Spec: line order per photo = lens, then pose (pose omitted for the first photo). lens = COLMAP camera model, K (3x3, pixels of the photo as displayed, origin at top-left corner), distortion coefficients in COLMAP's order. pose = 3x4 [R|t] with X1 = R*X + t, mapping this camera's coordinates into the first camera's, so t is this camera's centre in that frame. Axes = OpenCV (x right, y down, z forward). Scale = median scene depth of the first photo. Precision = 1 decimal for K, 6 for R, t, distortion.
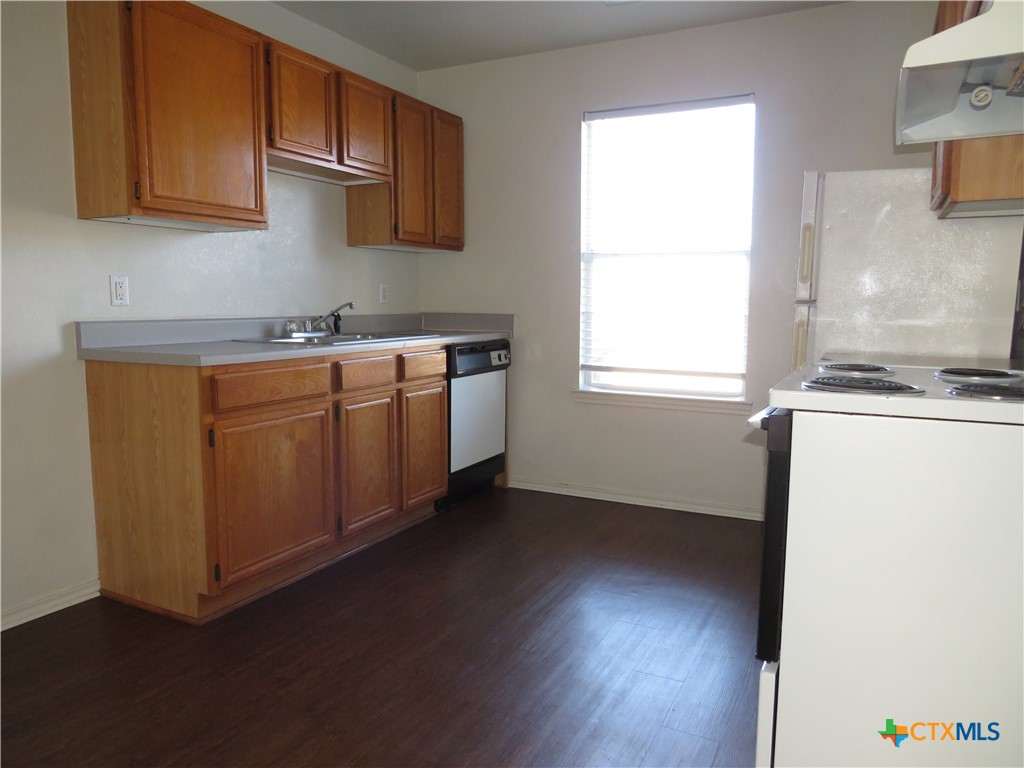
lens RADIAL K [[729.1, 0, 508.8], [0, 729.1, 386.8], [0, 0, 1]] dist [-0.032244, -0.001632]
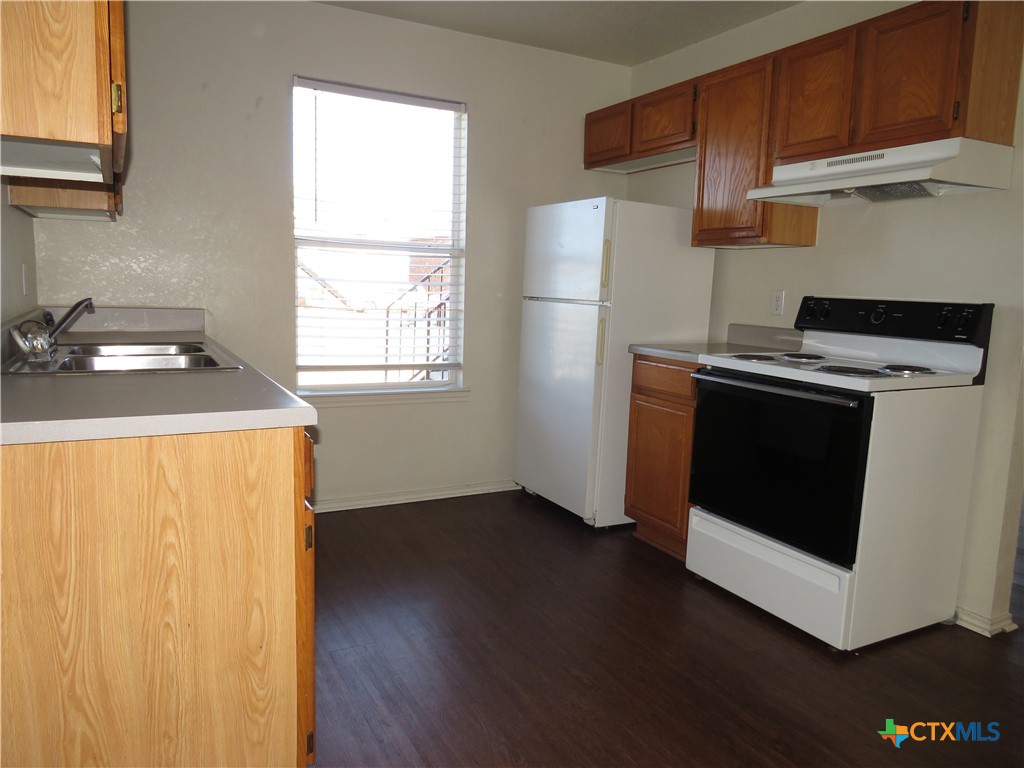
lens RADIAL K [[729.1, 0, 509.7], [0, 729.1, 377.0], [0, 0, 1]] dist [-0.032244, -0.001632]
pose [[0.562853, -0.087805, 0.821880, -0.779828], [0.063795, 0.995990, 0.062717, -0.089788], [-0.824091, 0.017132, 0.566198, 0.481540]]
